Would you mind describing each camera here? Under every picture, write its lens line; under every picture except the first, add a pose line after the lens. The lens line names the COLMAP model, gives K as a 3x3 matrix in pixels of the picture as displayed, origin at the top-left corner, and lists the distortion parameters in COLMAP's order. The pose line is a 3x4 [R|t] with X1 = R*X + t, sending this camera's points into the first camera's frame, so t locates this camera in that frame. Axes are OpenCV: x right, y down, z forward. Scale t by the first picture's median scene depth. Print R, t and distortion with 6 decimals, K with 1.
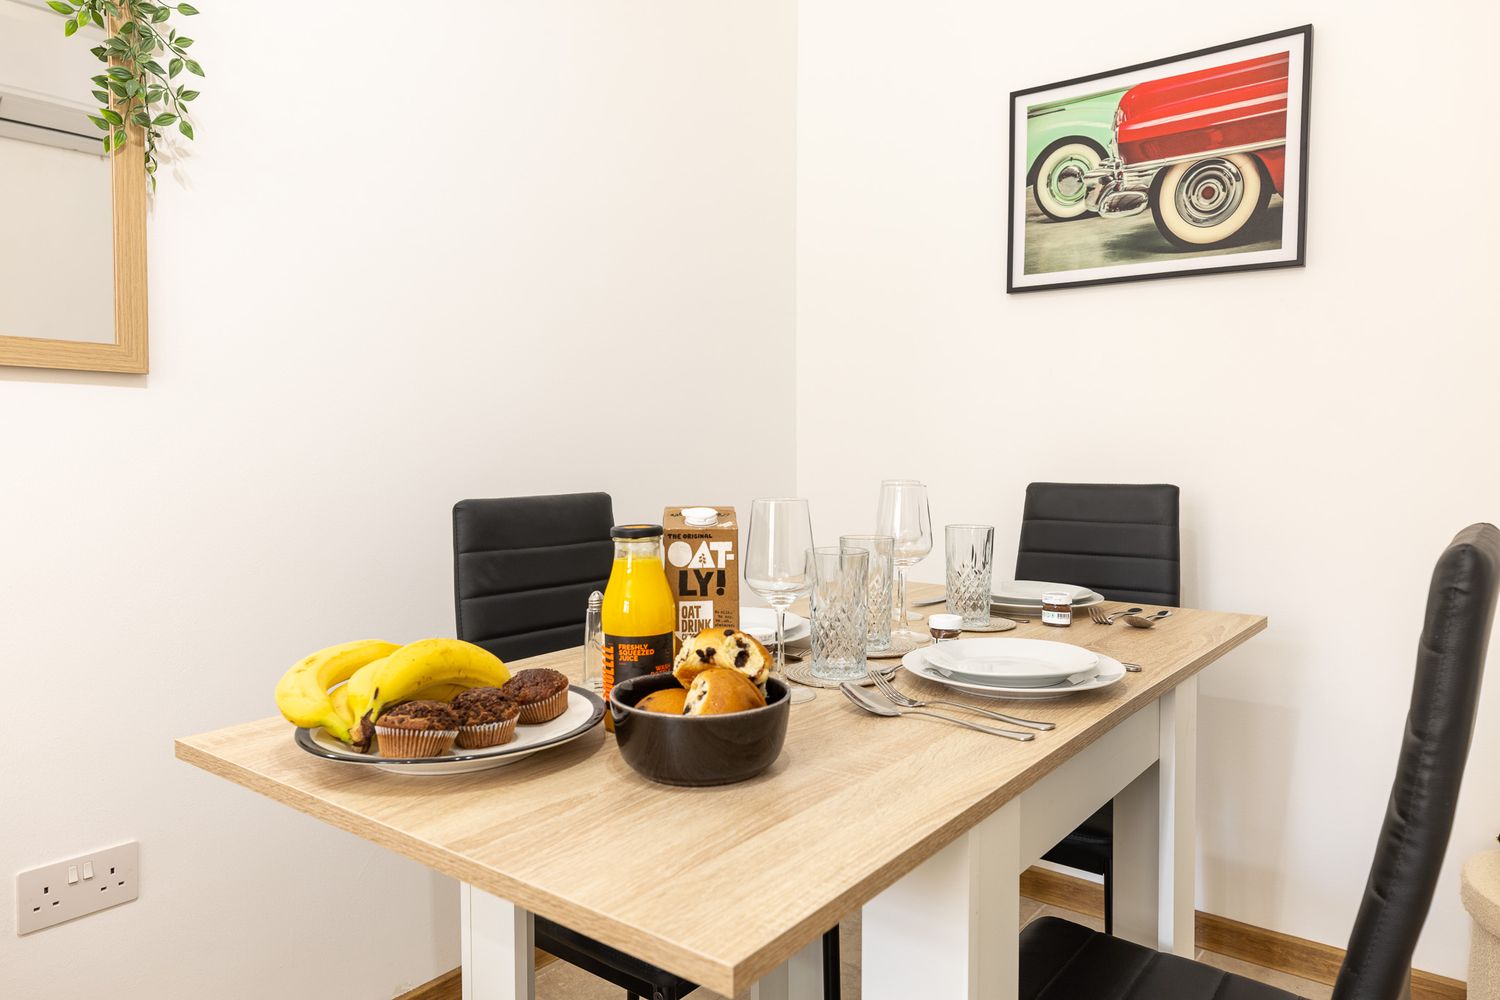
lens RADIAL K [[994.1, 0, 746.2], [0, 994.1, 495.9], [0, 0, 1]] dist [0.011432, -0.000630]
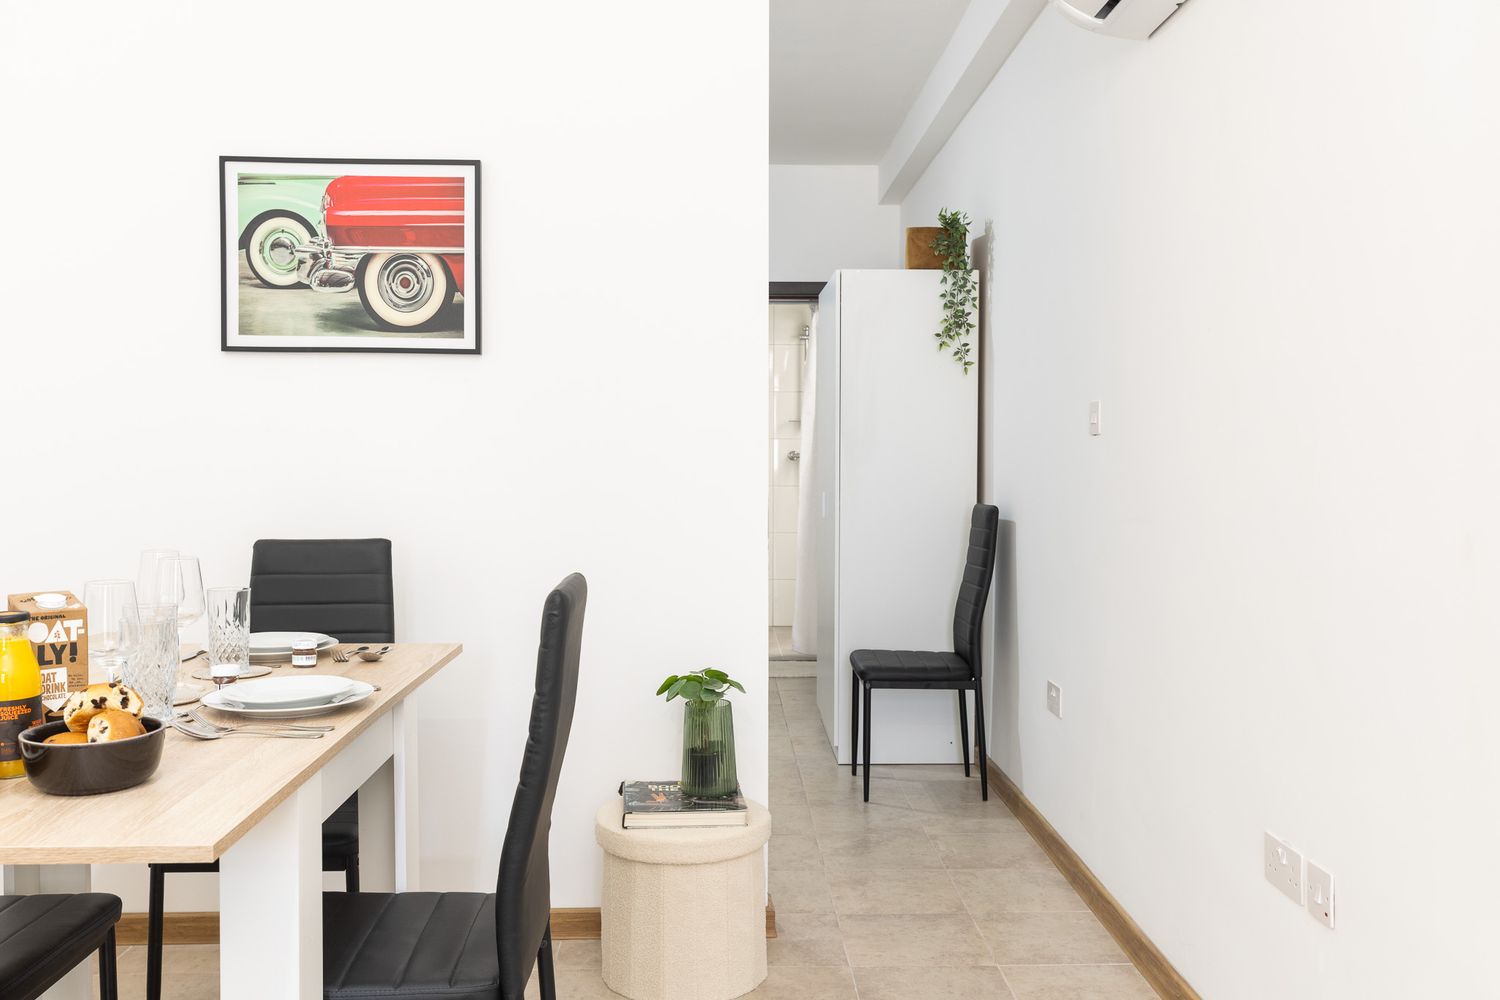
lens RADIAL K [[1346.0, 0, 749.6], [0, 1346.0, 495.4], [0, 0, 1]] dist [0.008128, 0.000884]
pose [[0.767287, -0.020410, 0.640979, -0.259564], [0.028956, 0.999577, -0.002833, -0.046547], [-0.640650, 0.020734, 0.767553, -0.492660]]
